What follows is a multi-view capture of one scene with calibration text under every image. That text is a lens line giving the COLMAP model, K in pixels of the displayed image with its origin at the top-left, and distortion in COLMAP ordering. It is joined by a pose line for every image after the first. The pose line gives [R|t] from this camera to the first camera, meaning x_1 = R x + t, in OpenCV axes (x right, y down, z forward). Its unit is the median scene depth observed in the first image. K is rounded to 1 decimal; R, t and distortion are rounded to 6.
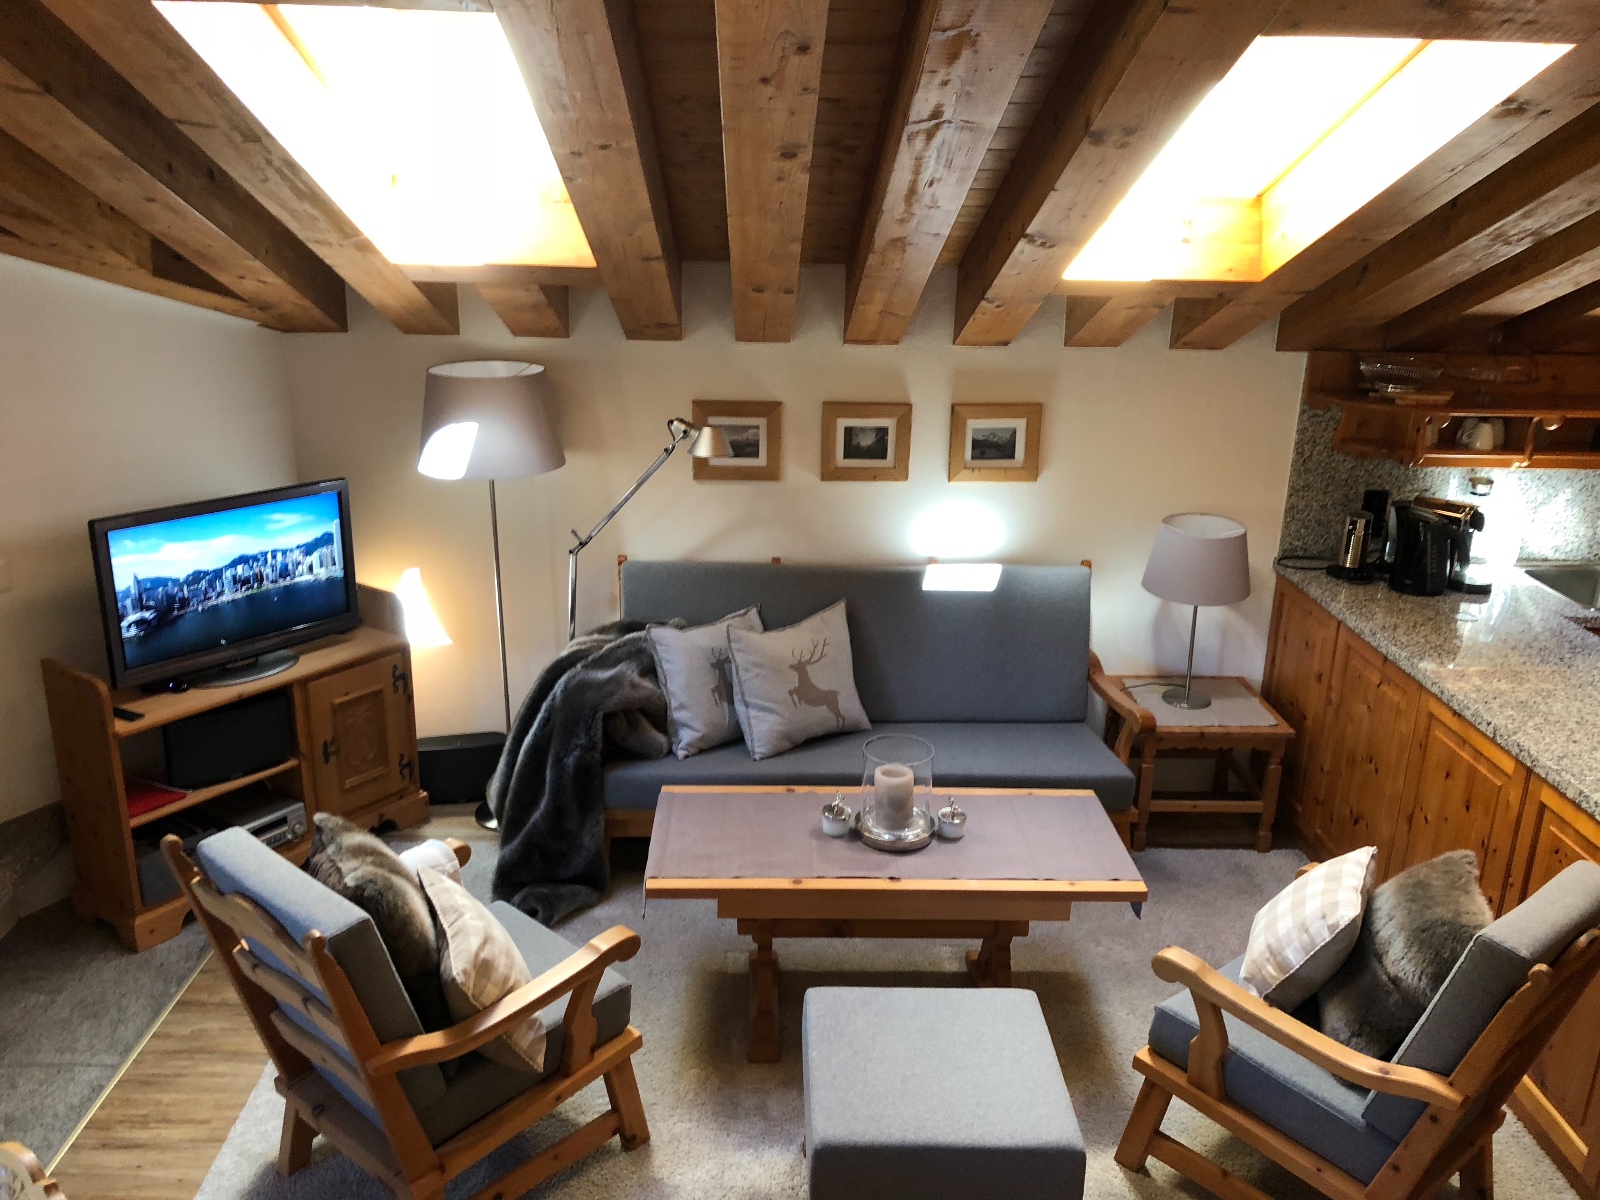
lens RADIAL K [[1304.4, 0, 799.6], [0, 1304.4, 612.2], [0, 0, 1]] dist [0.034173, -0.034724]
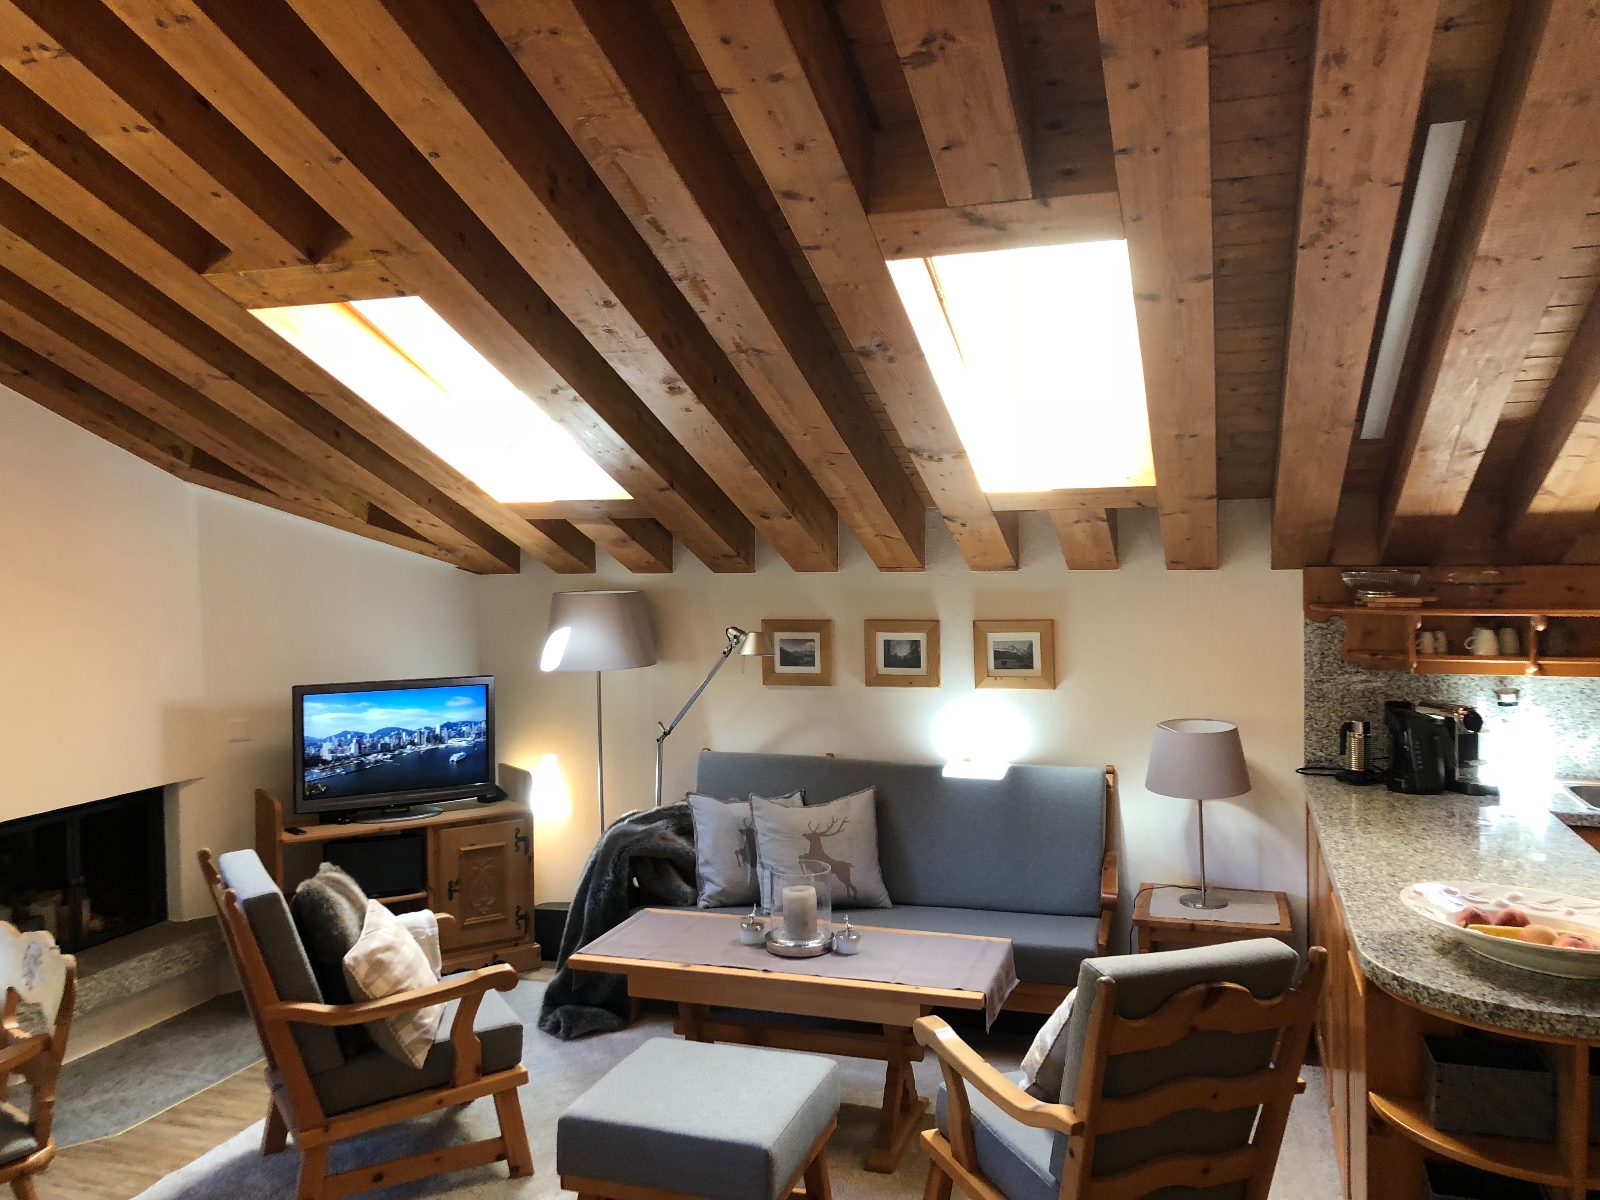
lens RADIAL K [[1304.4, 0, 788.7], [0, 1304.4, 582.7], [0, 0, 1]] dist [0.034173, -0.034724]
pose [[0.939105, -0.024047, -0.342788, 0.384185], [-0.077972, 0.956617, -0.280721, 0.154514], [0.334668, 0.290354, 0.896489, -0.099378]]
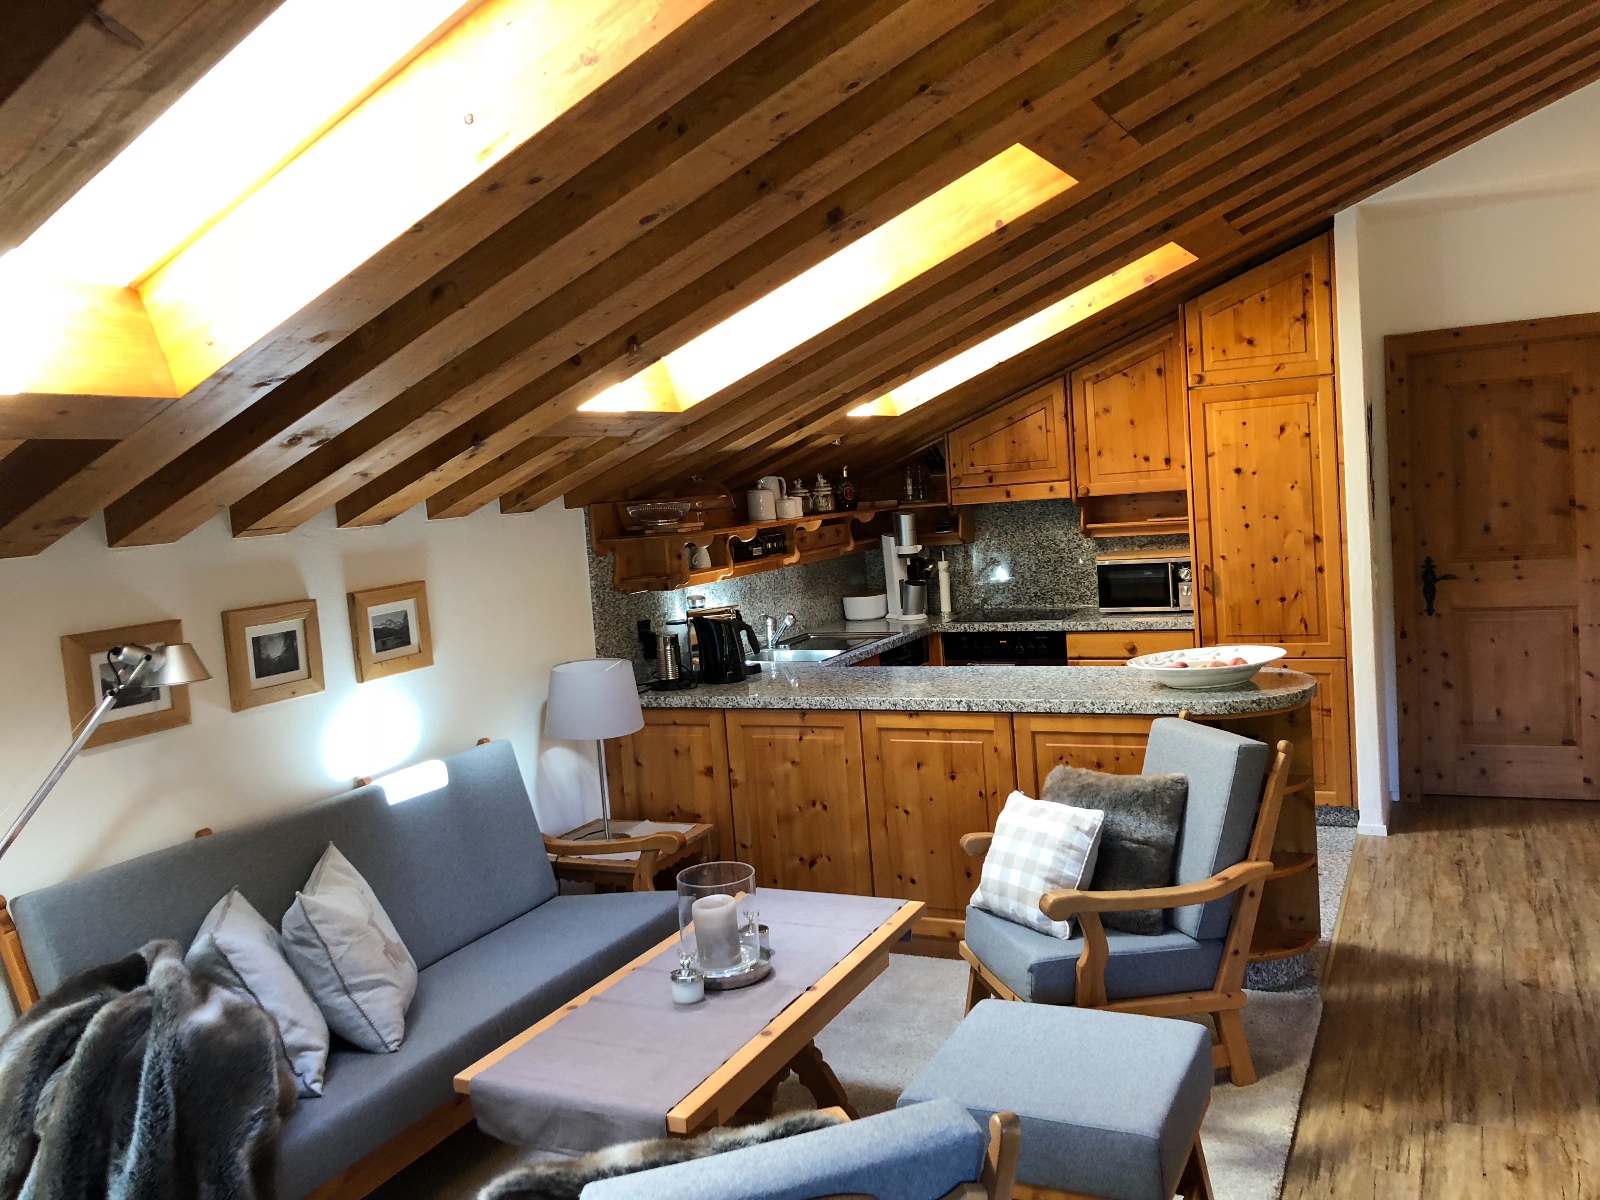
lens RADIAL K [[1304.4, 0, 801.9], [0, 1304.4, 587.9], [0, 0, 1]] dist [0.034173, -0.034724]
pose [[0.463959, -0.129547, 0.876333, -0.541420], [0.362781, 0.930277, -0.054547, -0.006719], [-0.808166, 0.343224, 0.478607, 0.366335]]
